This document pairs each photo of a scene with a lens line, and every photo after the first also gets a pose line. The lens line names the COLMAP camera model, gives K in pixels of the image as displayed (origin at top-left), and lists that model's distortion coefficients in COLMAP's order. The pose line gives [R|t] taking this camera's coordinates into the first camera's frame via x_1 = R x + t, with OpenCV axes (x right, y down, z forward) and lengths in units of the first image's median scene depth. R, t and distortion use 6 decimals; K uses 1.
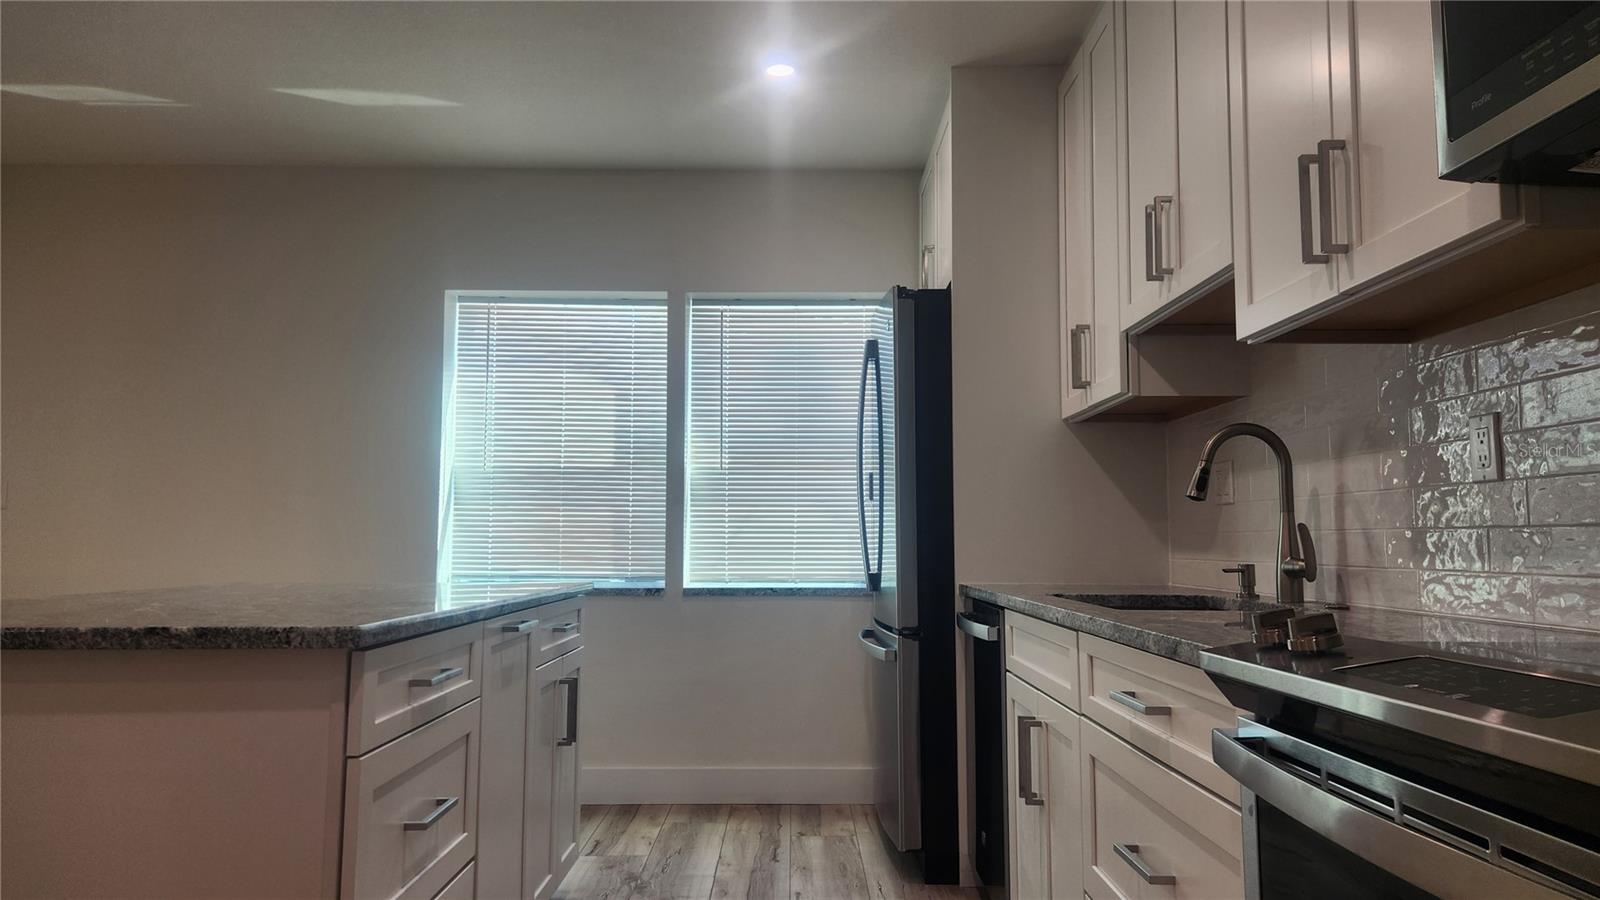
lens RADIAL K [[1064.8, 0, 795.9], [0, 1064.8, 450.8], [0, 0, 1]] dist [0.080520, -0.064430]
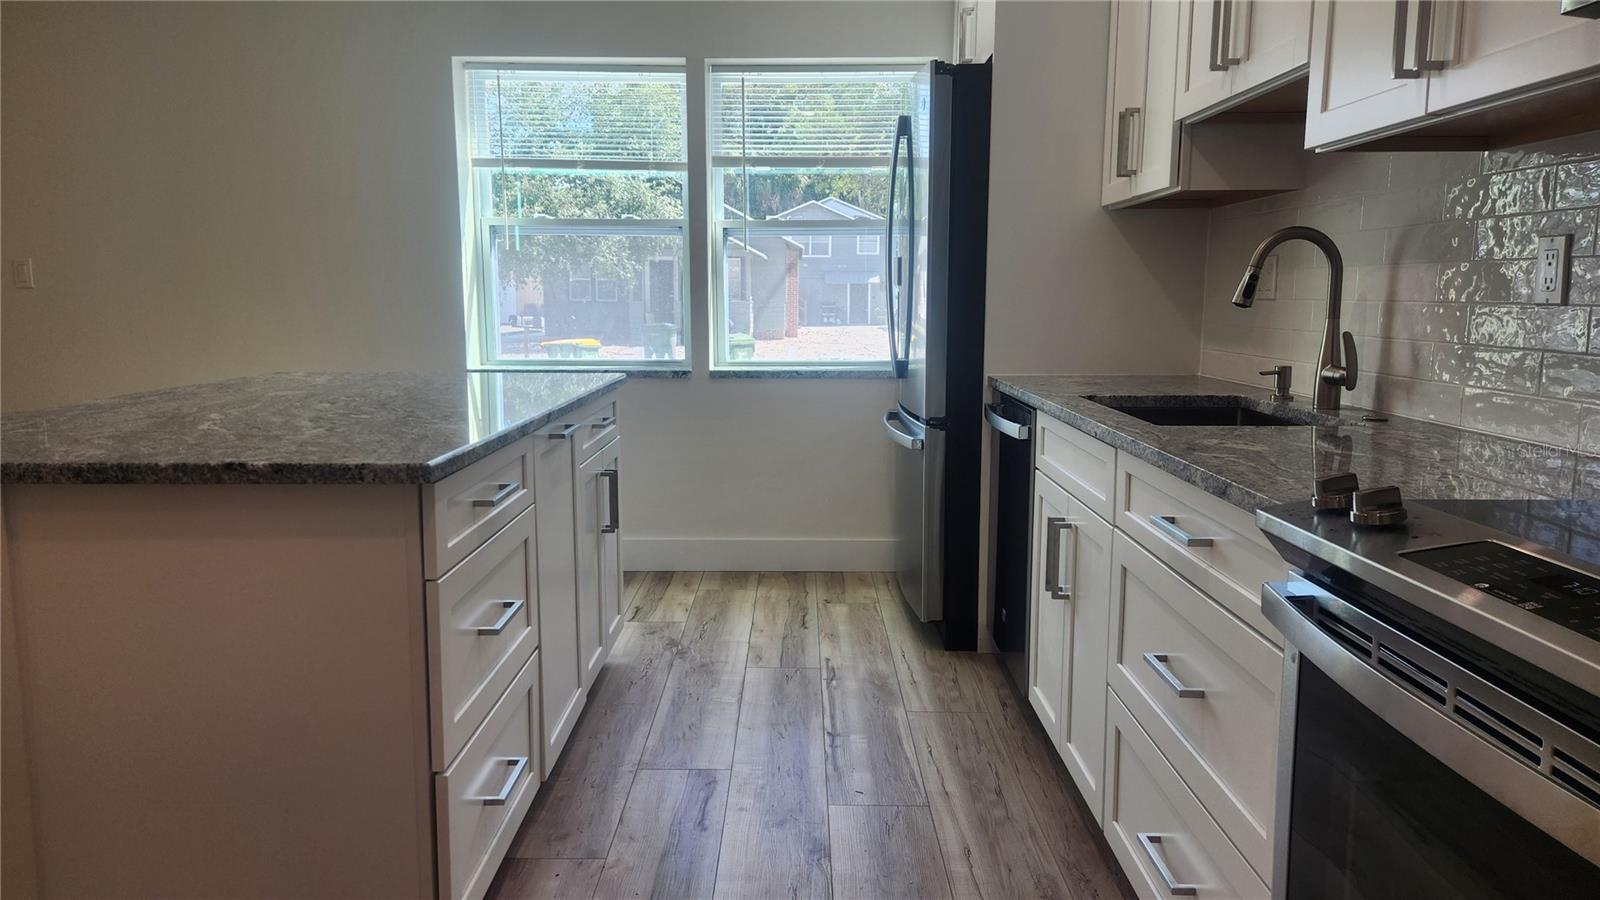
lens RADIAL K [[1063.6, 0, 789.7], [0, 1063.6, 436.5], [0, 0, 1]] dist [0.081642, -0.069534]
pose [[0.999916, -0.000471, -0.012928, -0.026995], [0.003300, 0.975568, 0.219674, -0.052298], [0.012508, -0.219699, 0.975488, 0.004332]]
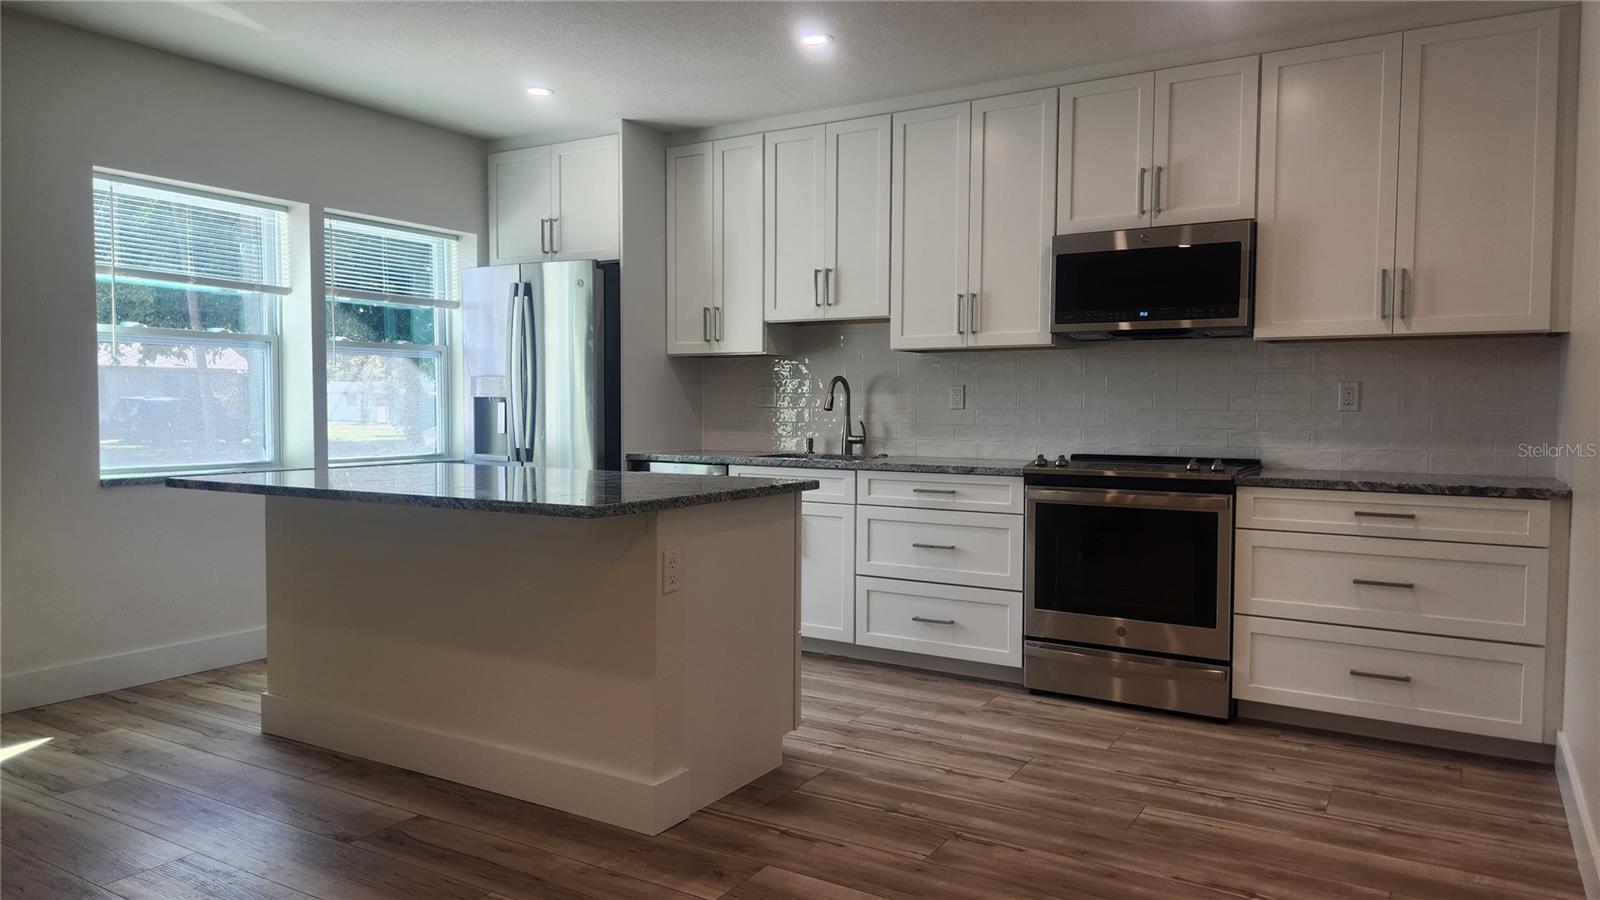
lens RADIAL K [[1063.6, 0, 789.7], [0, 1063.6, 436.5], [0, 0, 1]] dist [0.081642, -0.069534]
pose [[0.526557, -0.029224, 0.849638, -1.382945], [-0.075151, 0.993896, 0.080760, -0.063210], [-0.846812, -0.106376, 0.521147, -0.057435]]
